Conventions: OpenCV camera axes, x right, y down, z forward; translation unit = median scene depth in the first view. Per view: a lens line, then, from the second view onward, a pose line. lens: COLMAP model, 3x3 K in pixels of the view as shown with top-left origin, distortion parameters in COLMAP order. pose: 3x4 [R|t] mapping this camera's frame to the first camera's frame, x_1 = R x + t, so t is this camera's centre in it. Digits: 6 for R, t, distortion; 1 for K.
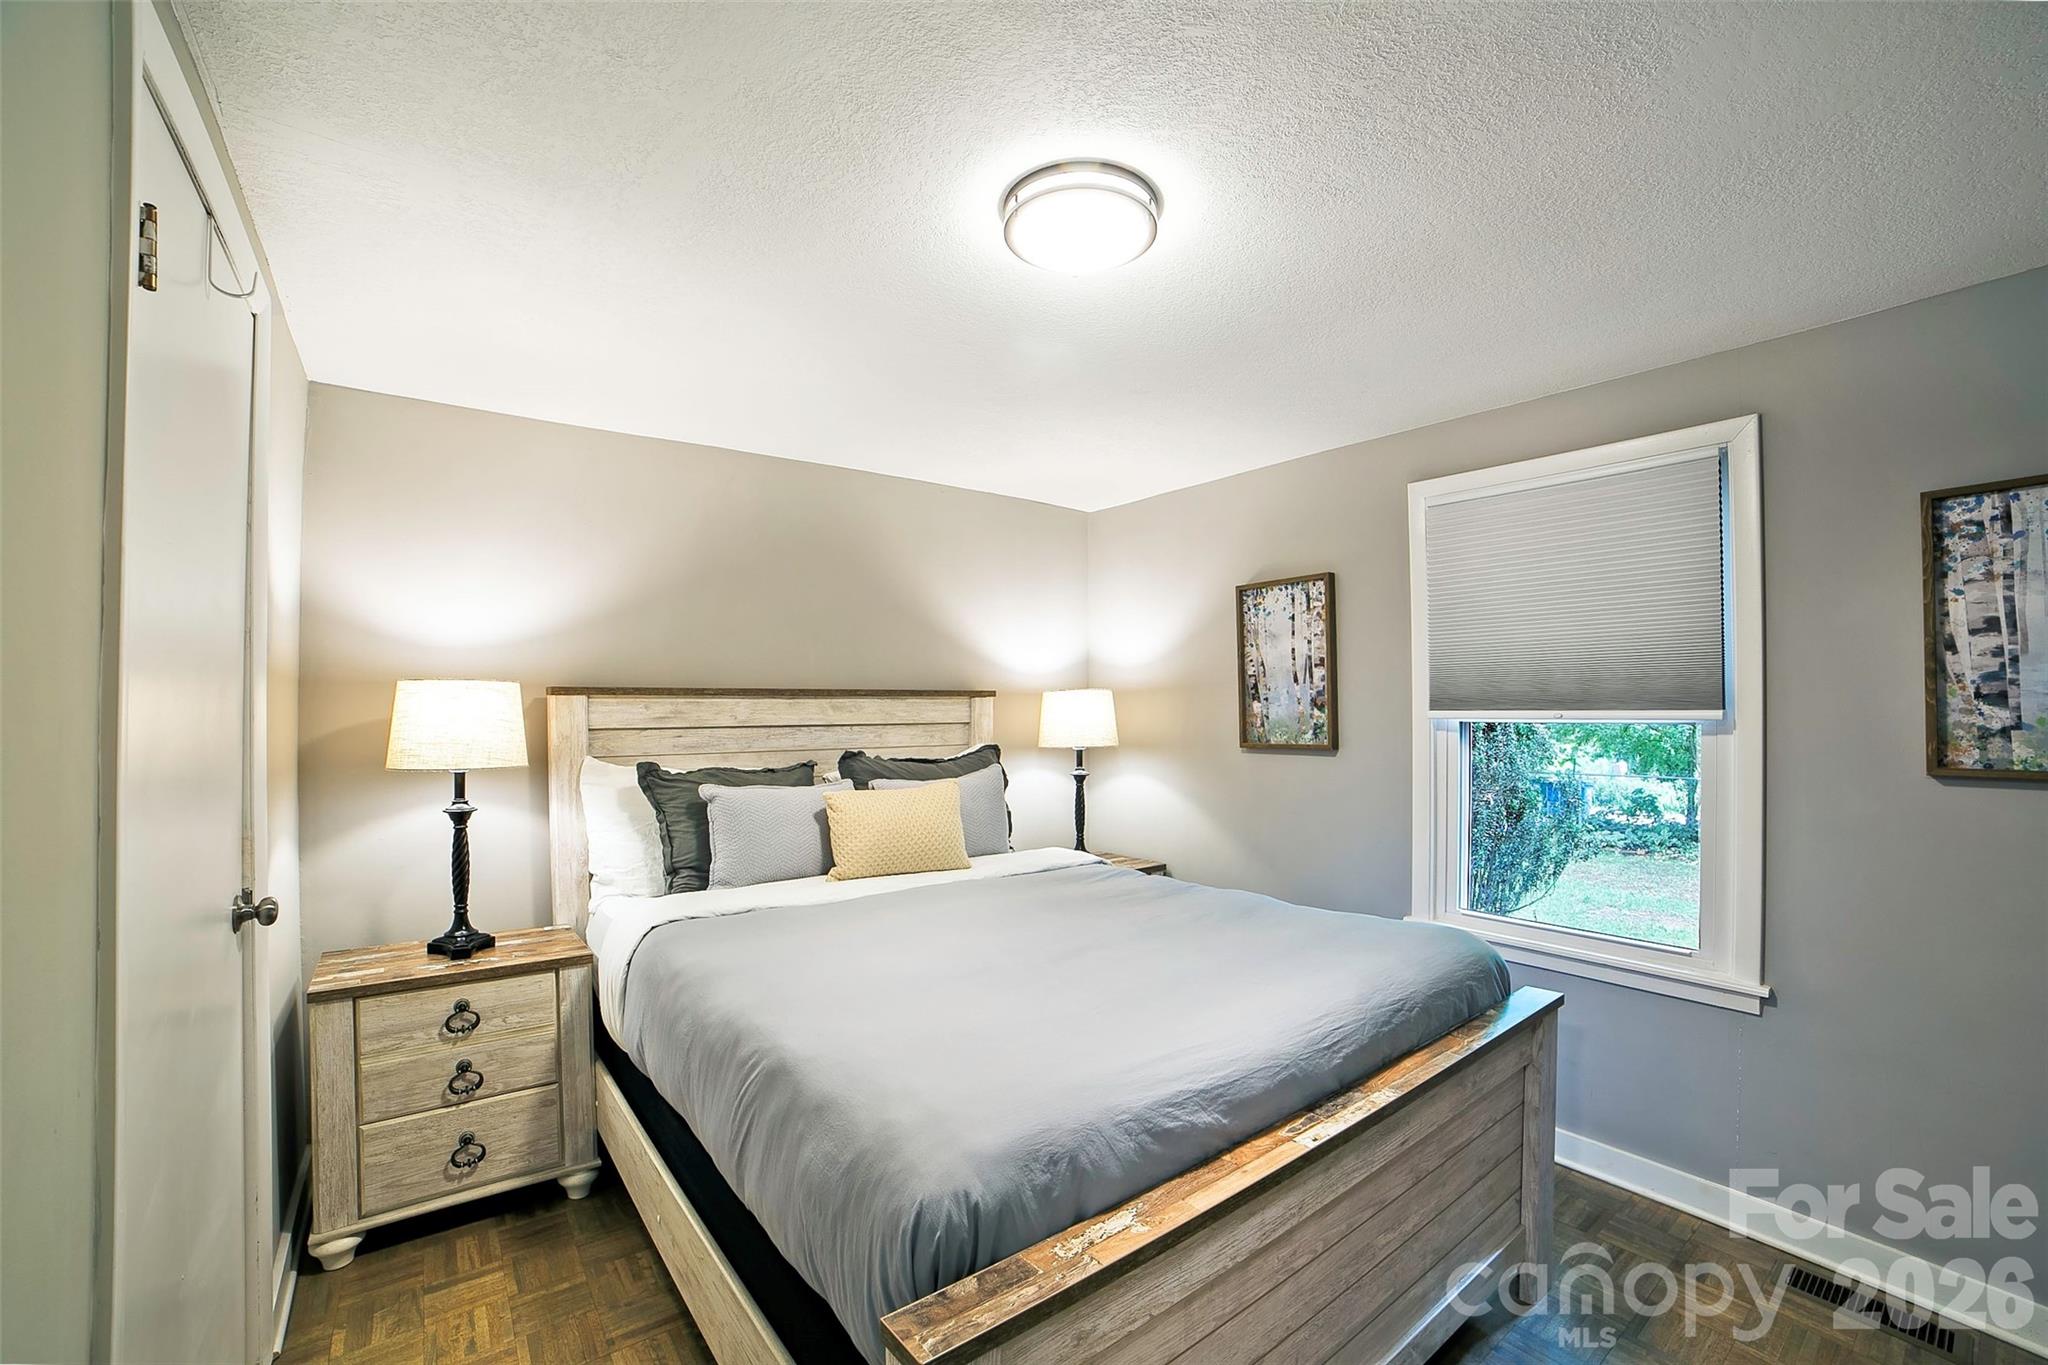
lens RADIAL K [[837.9, 0, 1036.8], [0, 837.9, 705.4], [0, 0, 1]] dist [-0.095963, 0.032285]
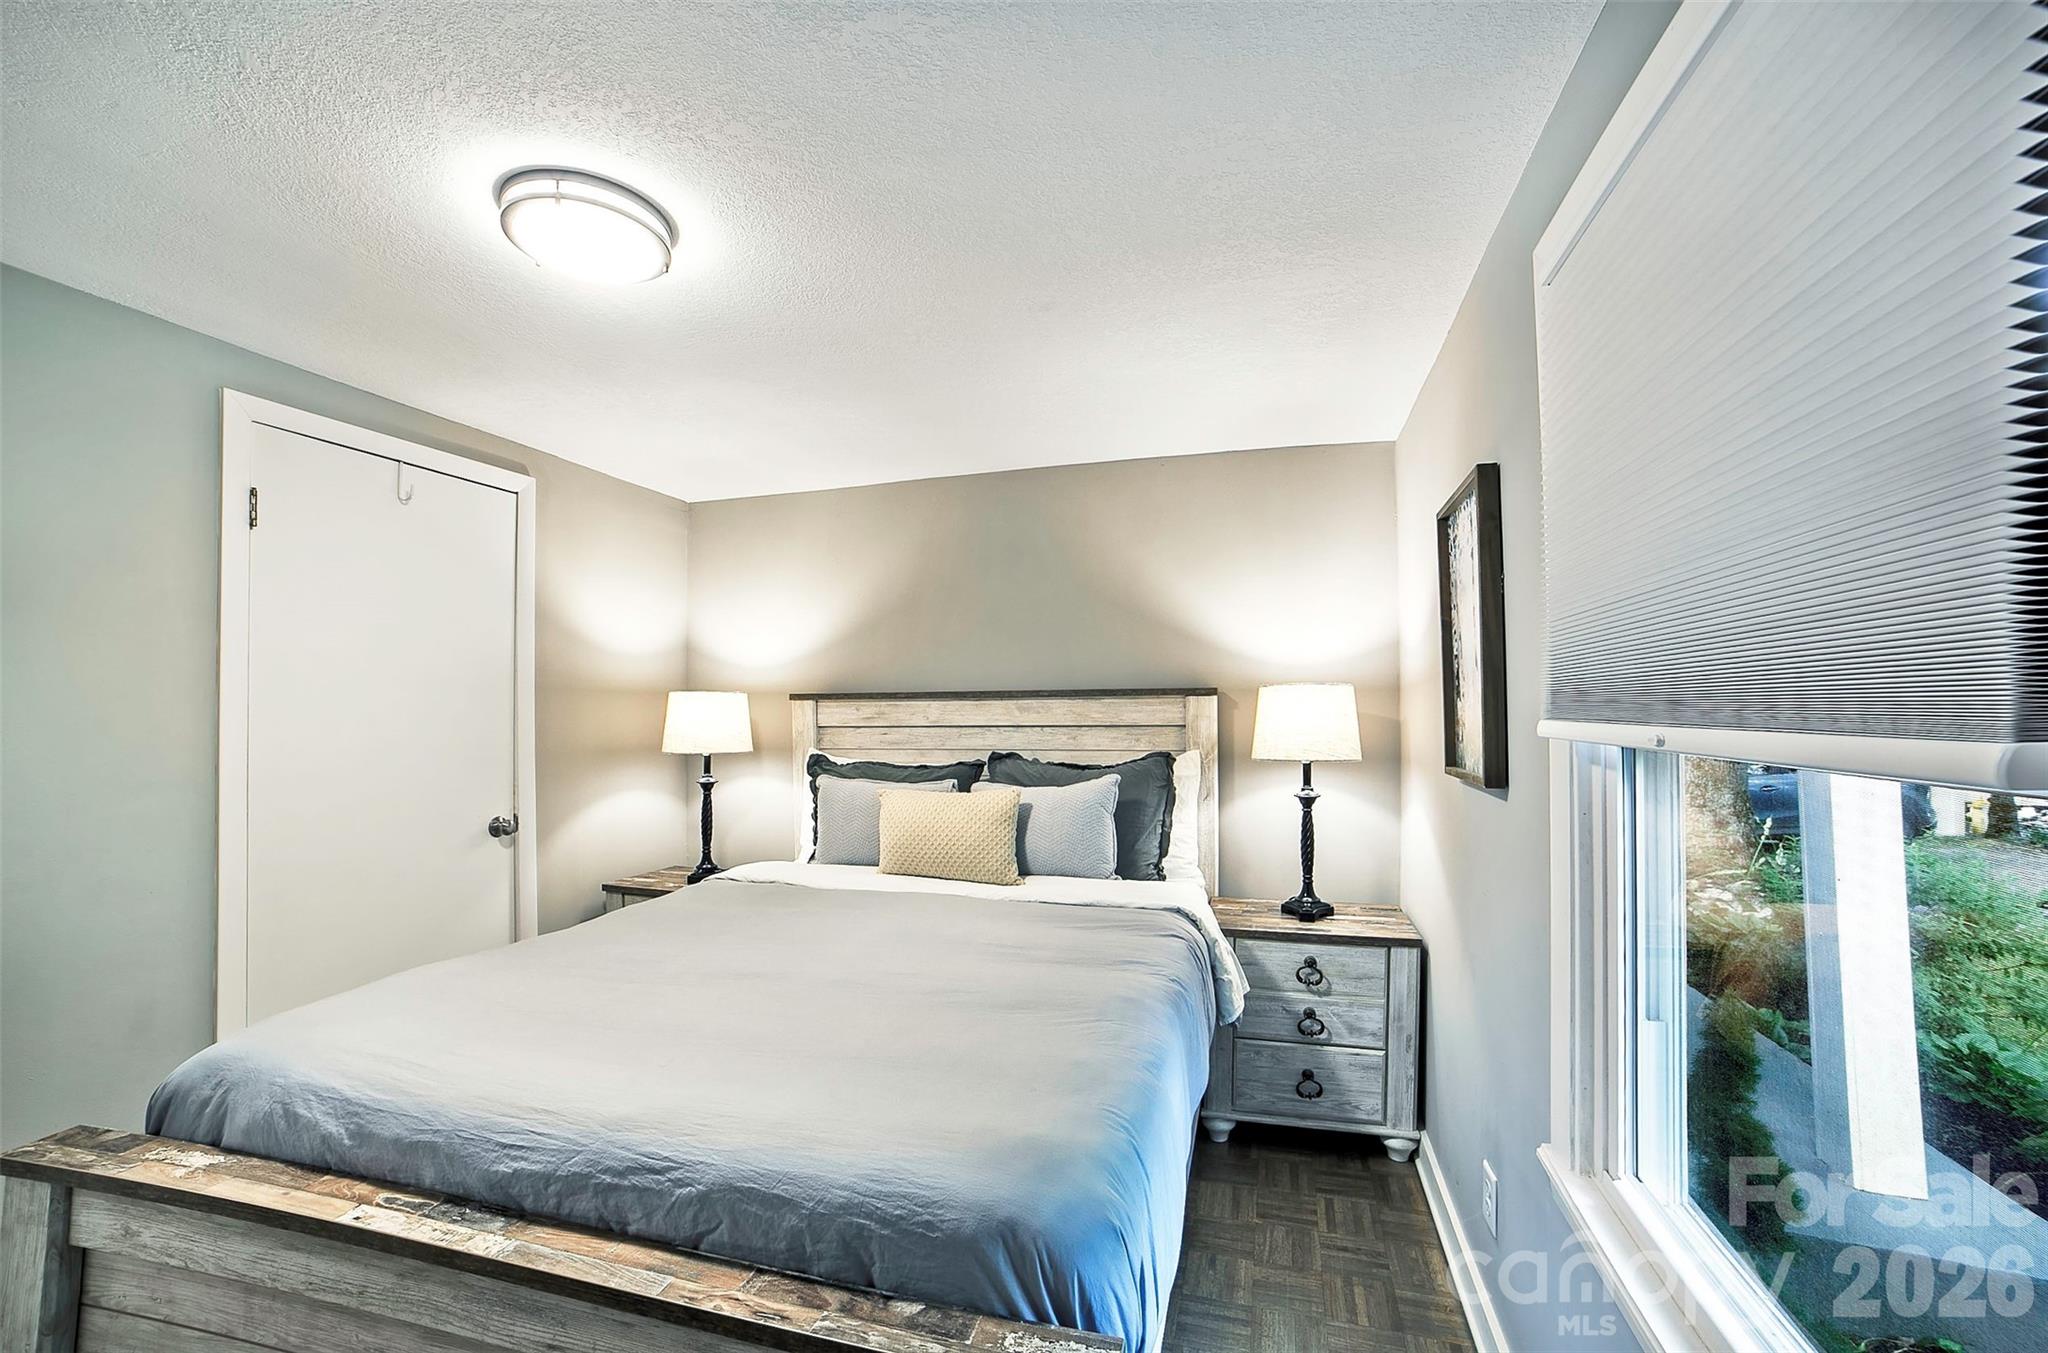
lens RADIAL K [[812.2, 0, 1034.3], [0, 812.2, 704.3], [0, 0, 1]] dist [-0.088445, 0.030487]
pose [[0.612593, -0.007317, -0.790365, 0.669083], [0.007358, 0.999967, -0.003554, 0.001150], [0.790364, -0.003638, 0.612626, 0.506468]]
